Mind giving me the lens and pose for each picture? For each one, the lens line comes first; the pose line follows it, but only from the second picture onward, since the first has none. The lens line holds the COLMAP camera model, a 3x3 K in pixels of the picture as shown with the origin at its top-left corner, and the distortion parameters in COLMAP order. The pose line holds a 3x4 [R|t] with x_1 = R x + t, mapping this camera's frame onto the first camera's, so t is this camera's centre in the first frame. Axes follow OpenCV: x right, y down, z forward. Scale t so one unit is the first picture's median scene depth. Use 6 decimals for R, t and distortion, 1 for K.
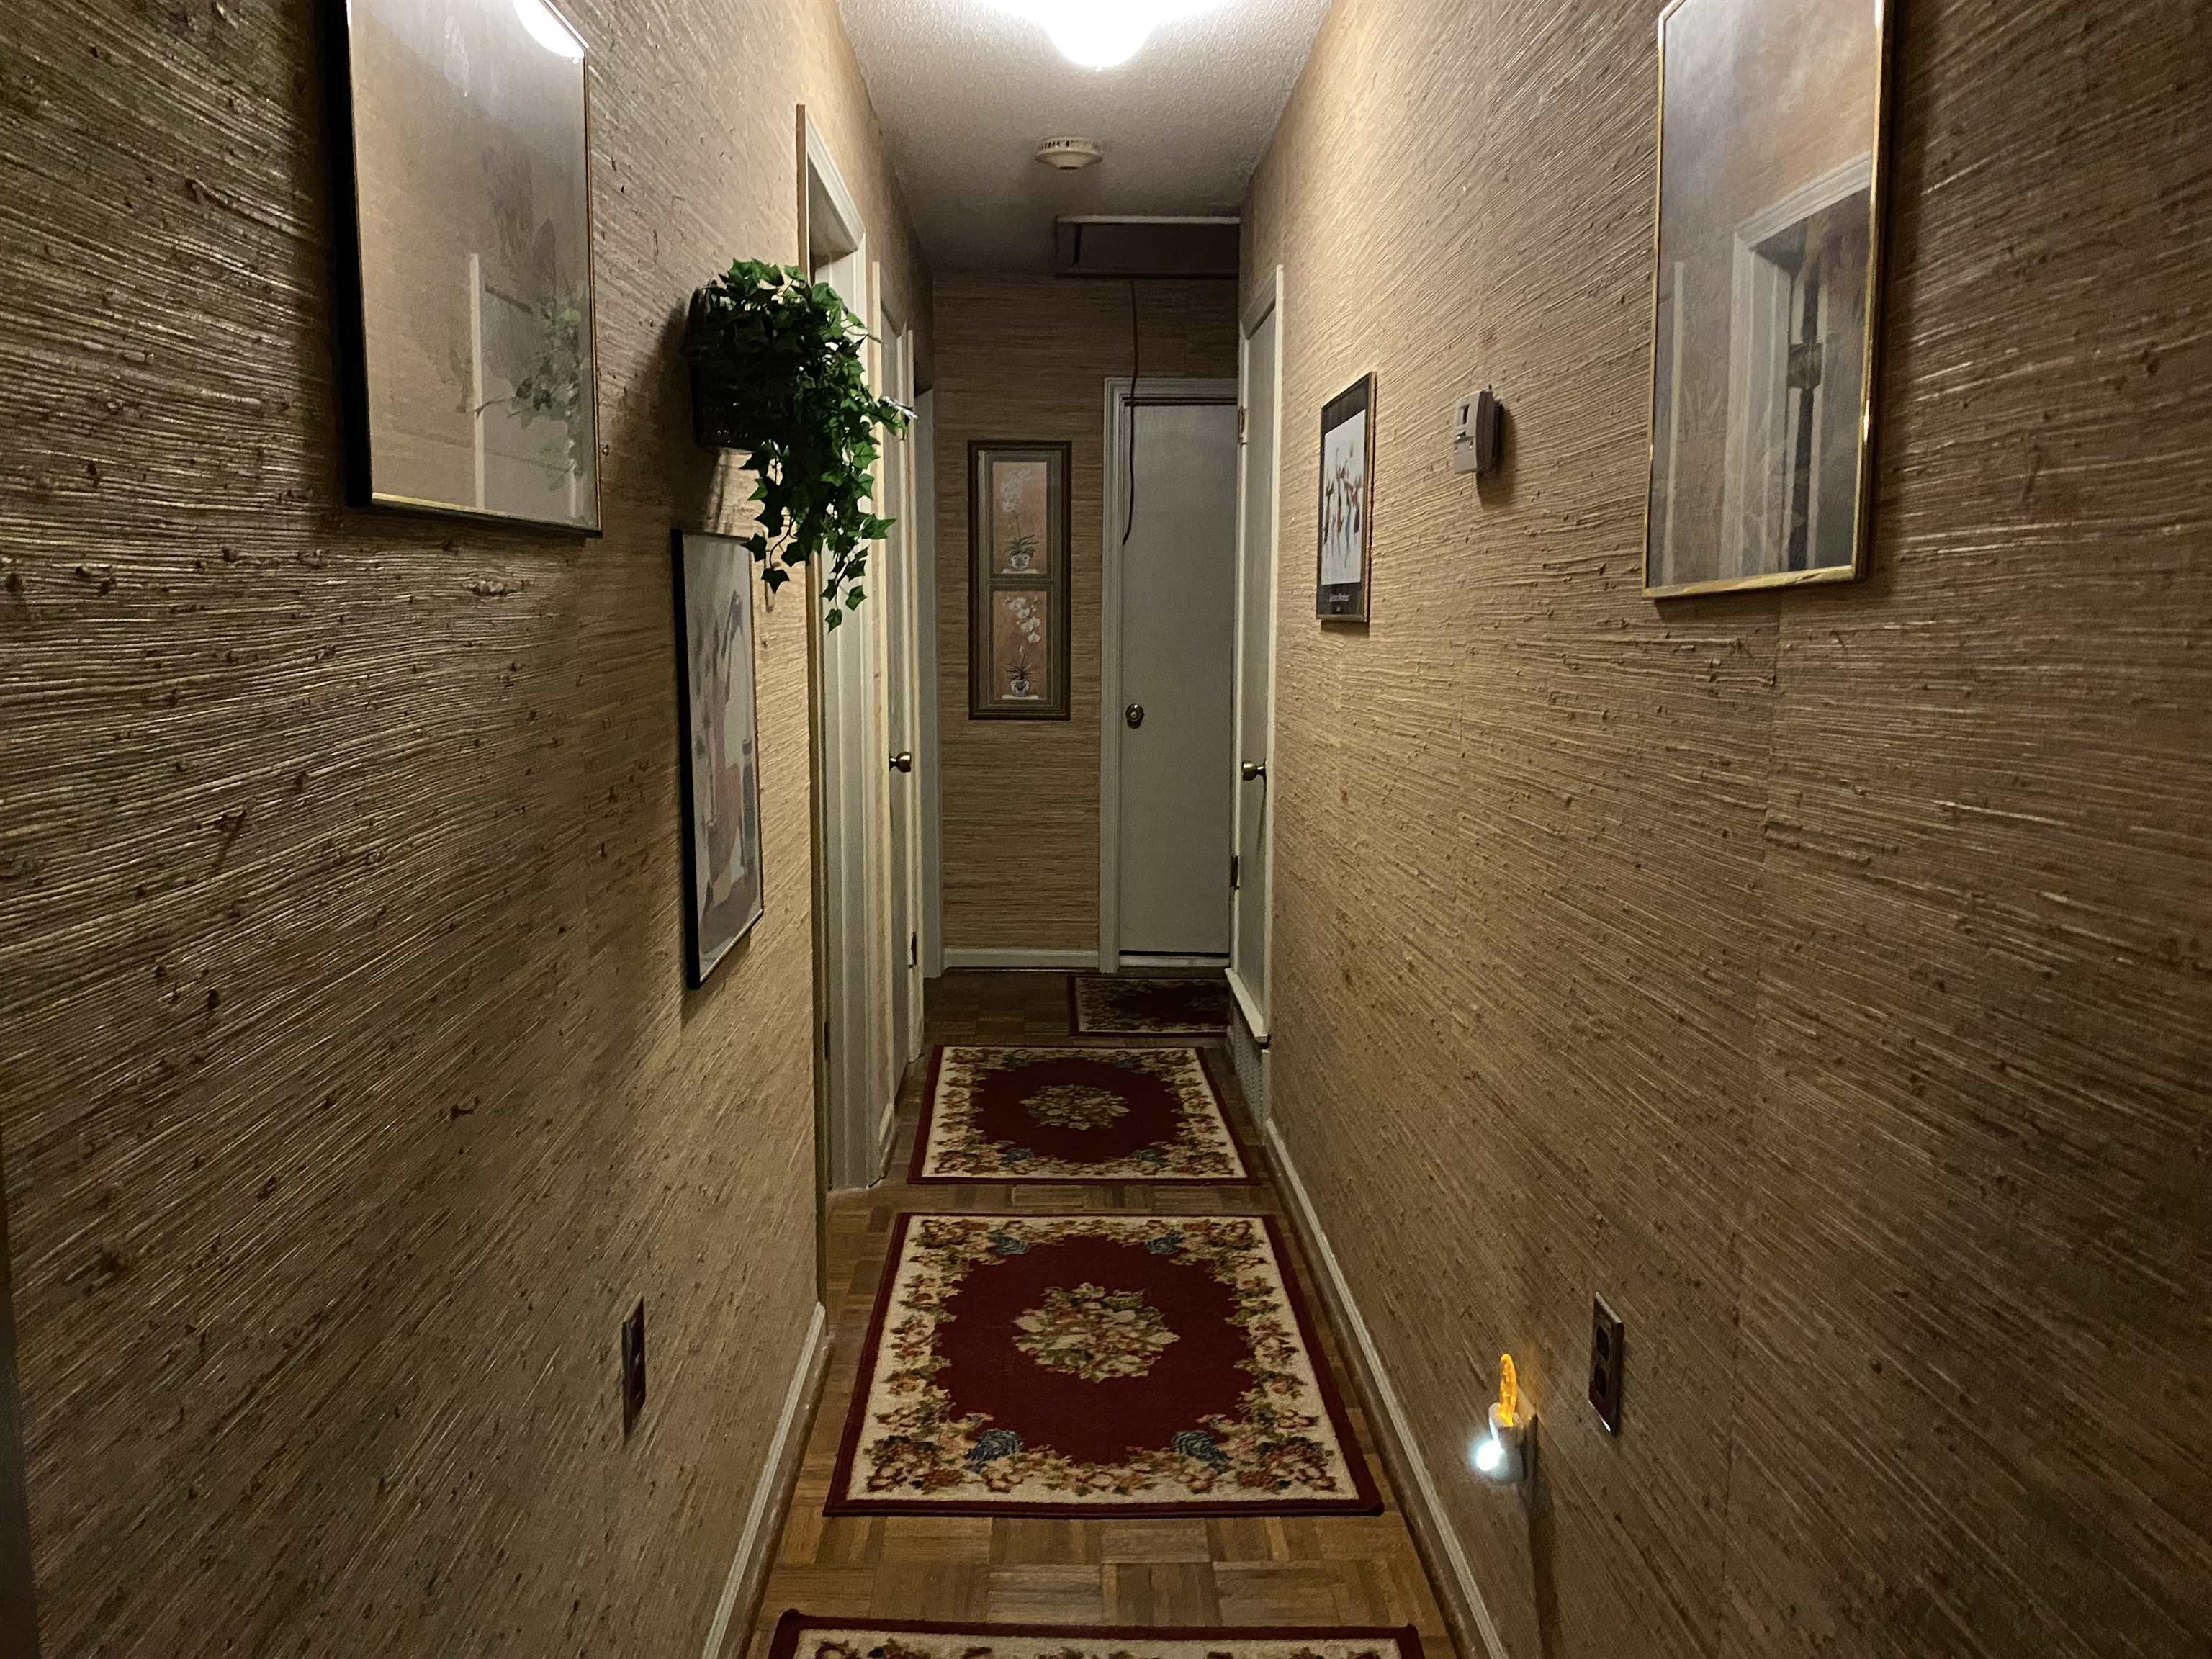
lens RADIAL K [[1702.8, 0, 1106.0], [0, 1702.8, 829.5], [0, 0, 1]] dist [0.009031, 0.013068]
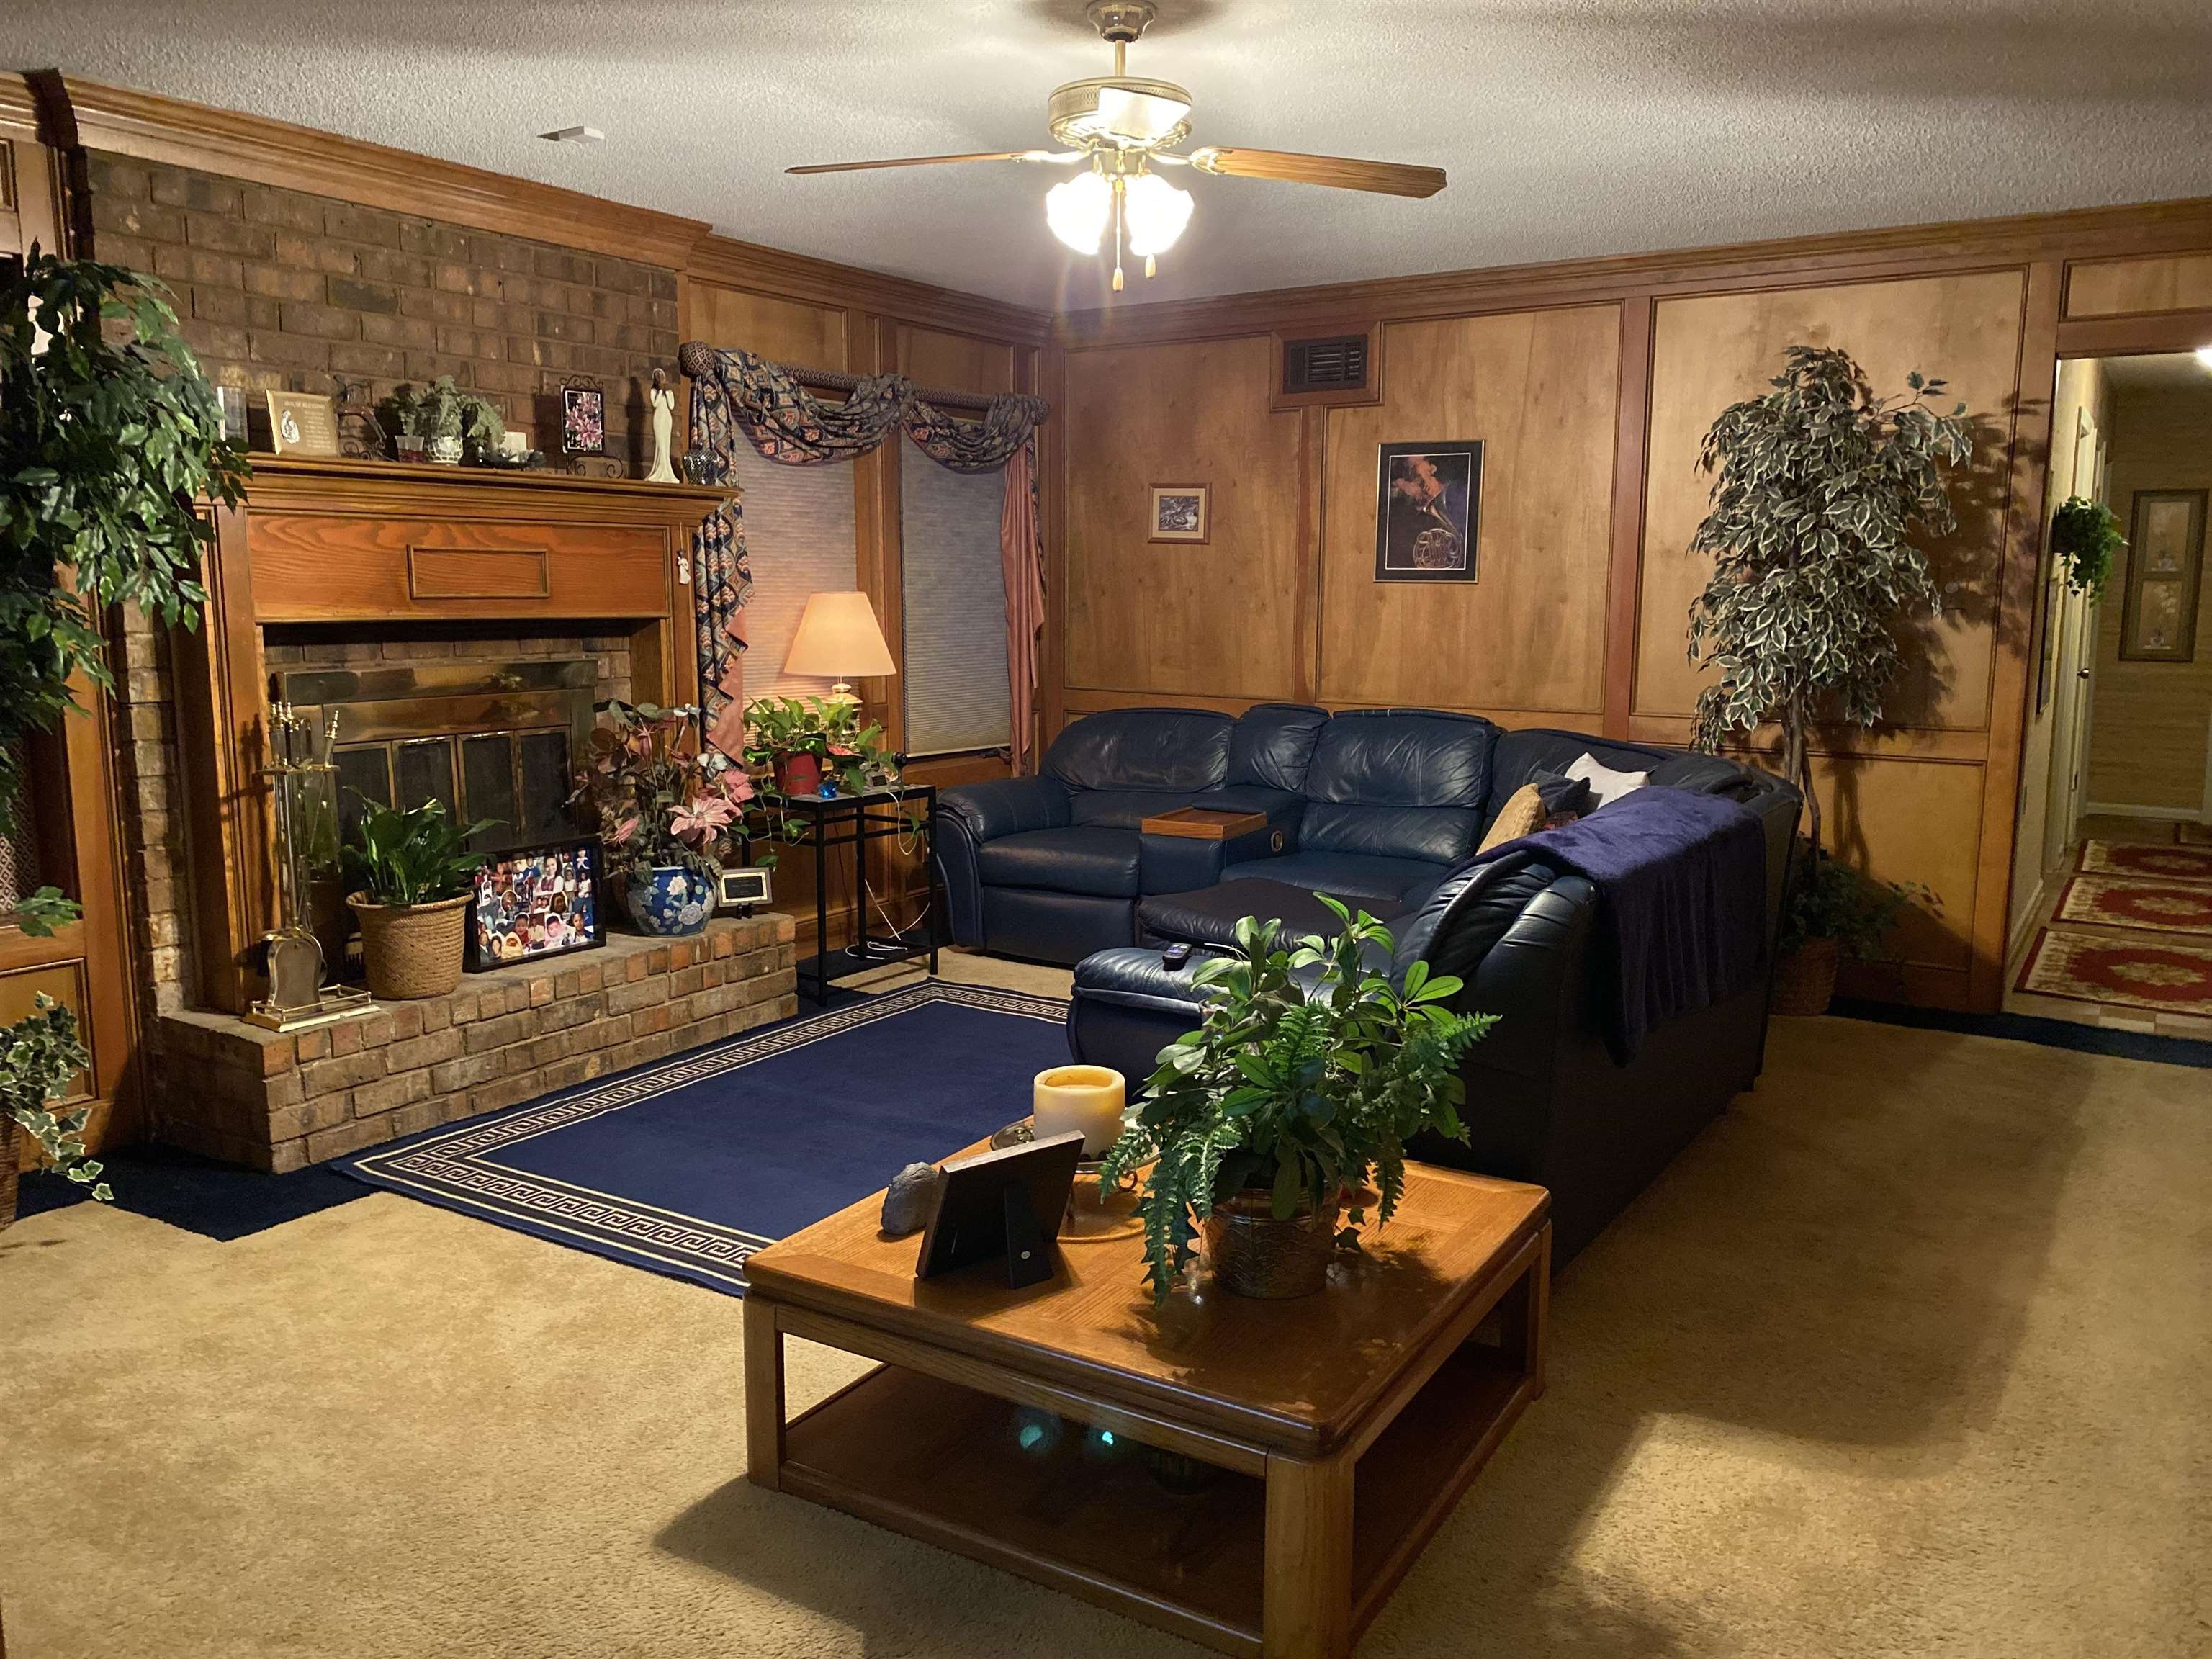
lens RADIAL K [[1702.8, 0, 1106.0], [0, 1702.8, 829.5], [0, 0, 1]] dist [0.009031, 0.013068]
pose [[0.826908, 0.075427, -0.557255, 0.045622], [-0.066212, 0.997130, 0.036713, 0.105240], [0.558425, 0.006539, 0.829529, -0.940819]]
